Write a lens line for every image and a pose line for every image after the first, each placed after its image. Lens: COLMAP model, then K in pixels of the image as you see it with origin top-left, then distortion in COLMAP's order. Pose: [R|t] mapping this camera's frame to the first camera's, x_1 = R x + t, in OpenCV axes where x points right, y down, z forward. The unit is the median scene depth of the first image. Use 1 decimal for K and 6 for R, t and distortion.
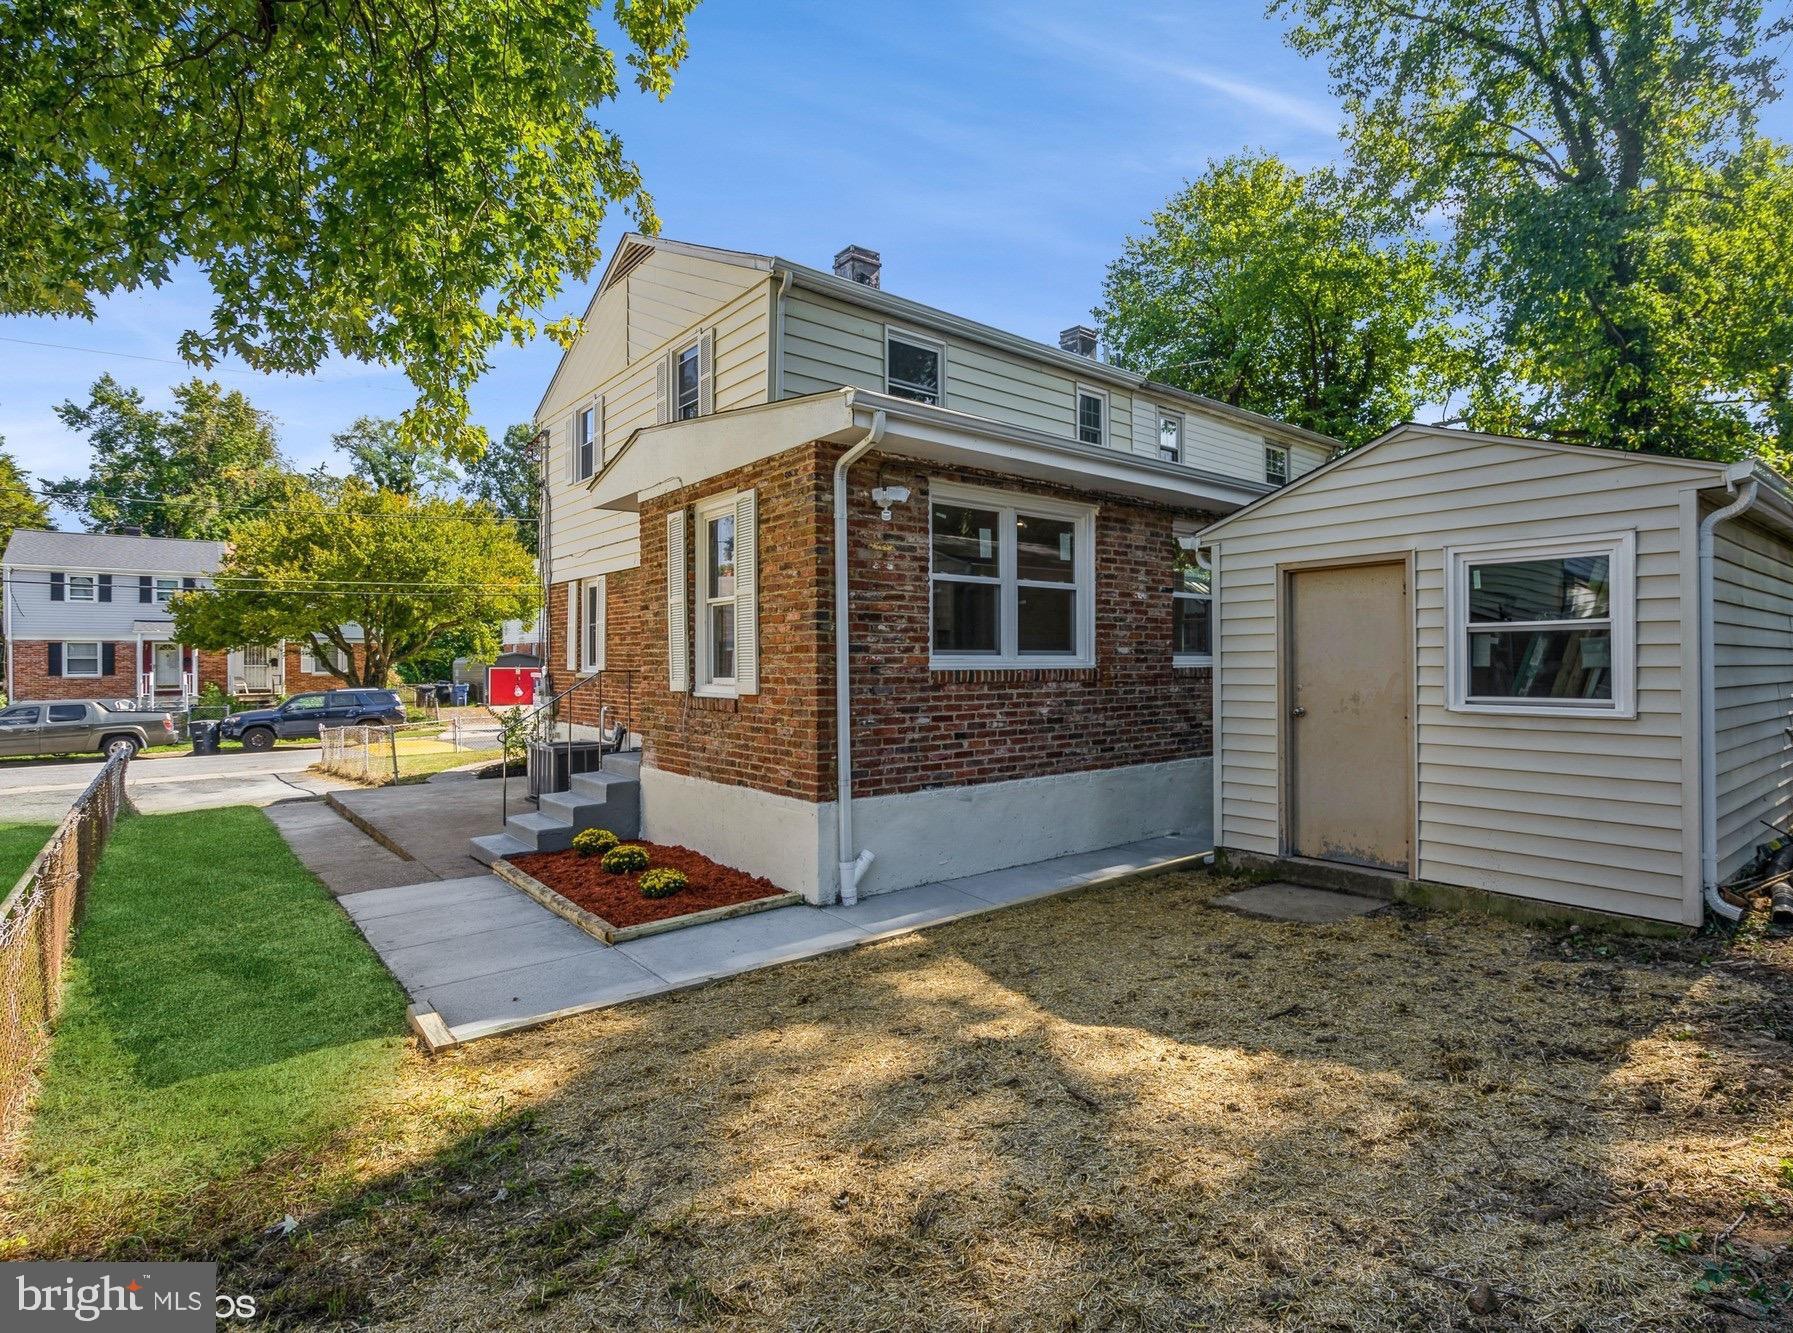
lens RADIAL K [[903.9, 0, 976.2], [0, 903.9, 664.7], [0, 0, 1]] dist [-0.001740, 0.001104]
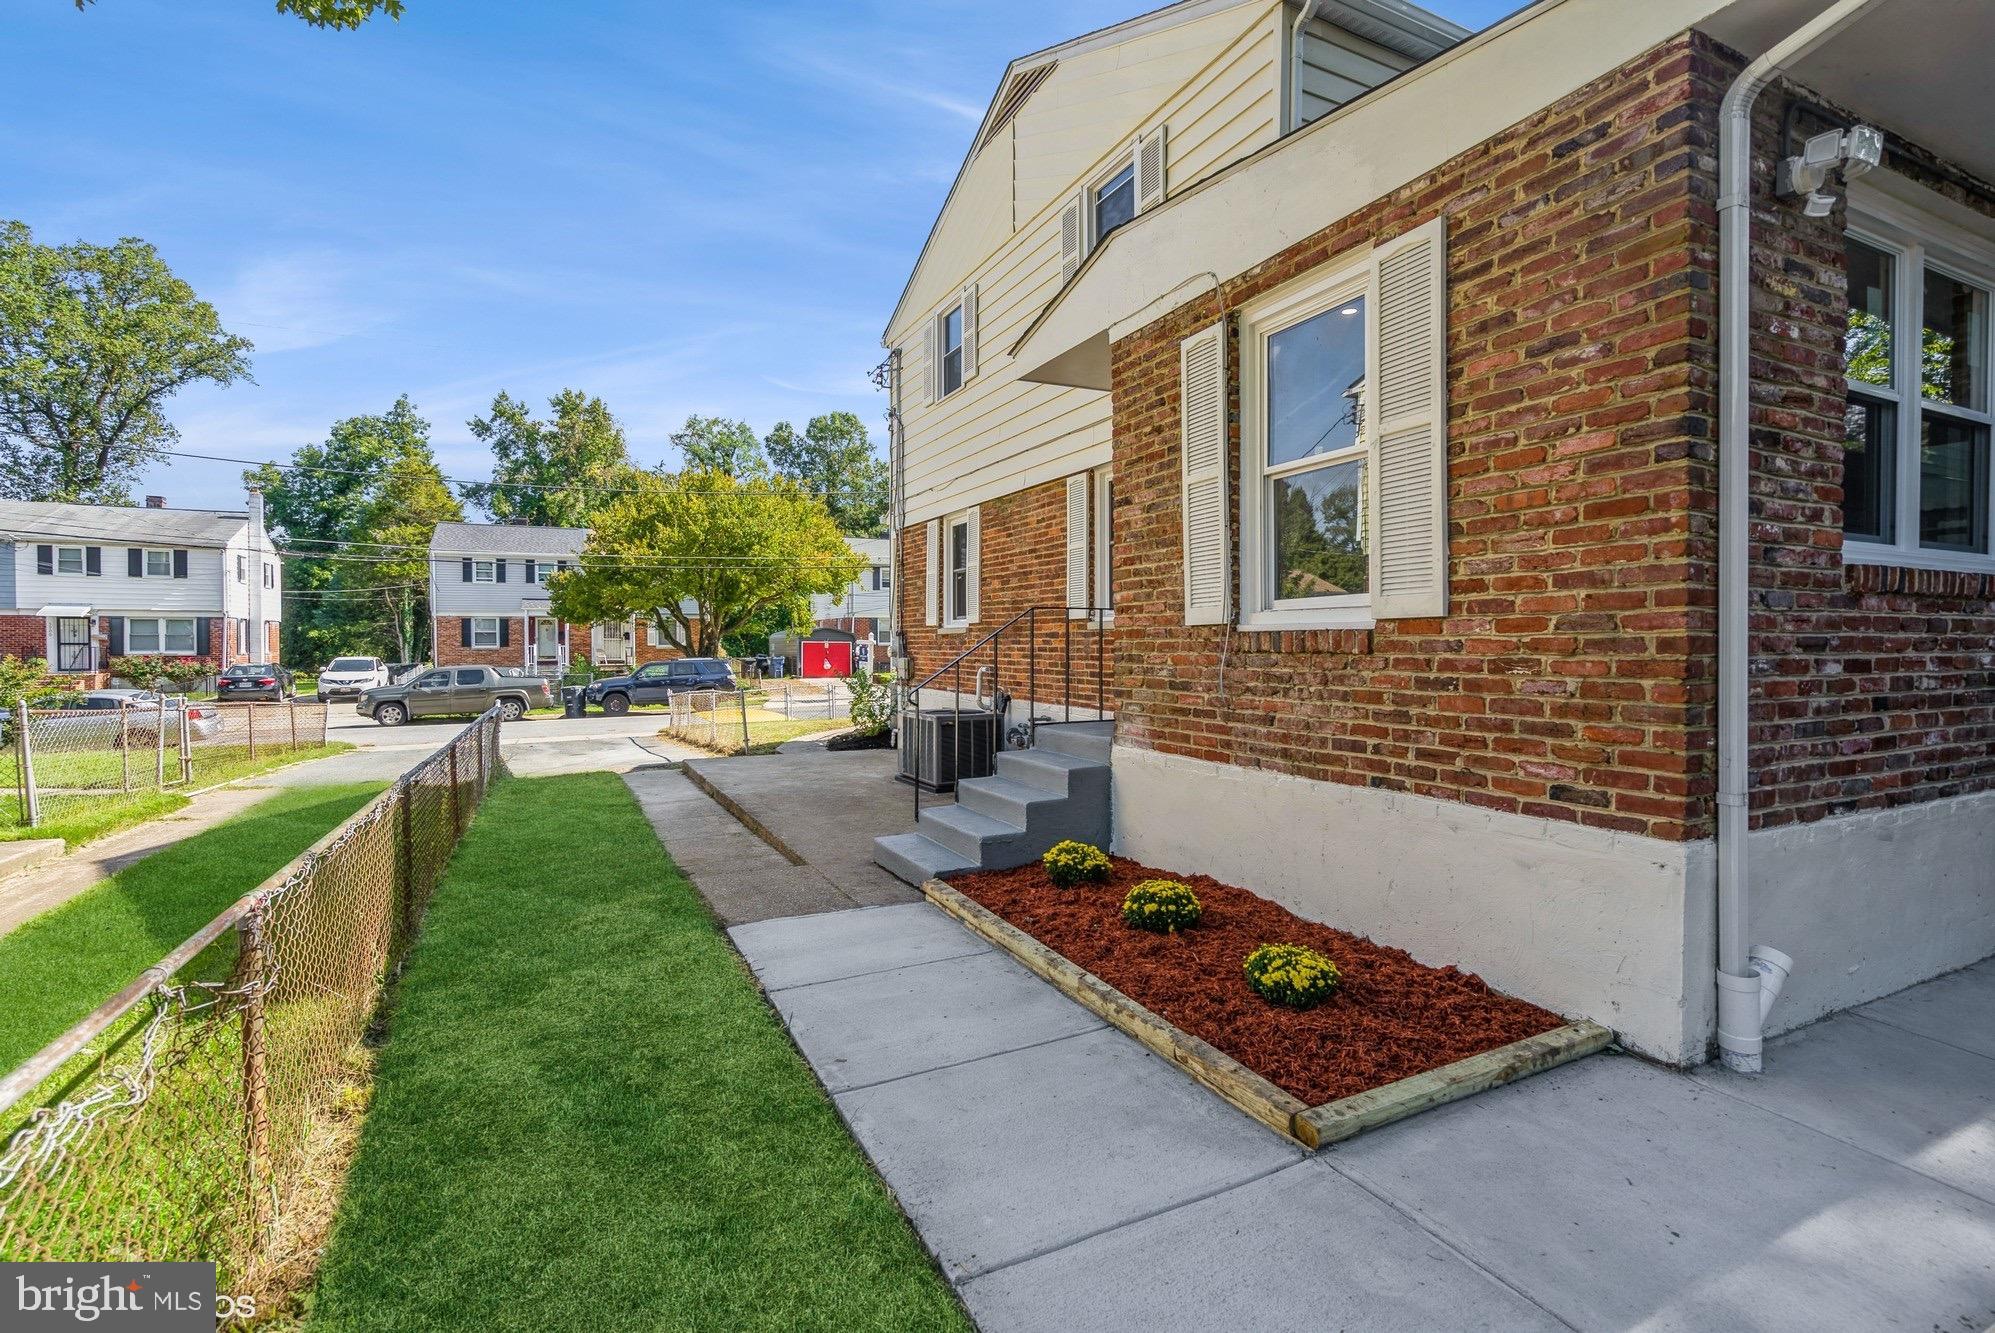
lens RADIAL K [[922.9, 0, 998.9], [0, 922.9, 662.0], [0, 0, 1]] dist [-0.008000, 0.002364]
pose [[0.962120, 0.006762, -0.272543, -0.261716], [-0.000974, 0.999771, 0.021366, 0.036748], [0.272625, -0.020291, 0.961906, 0.321095]]
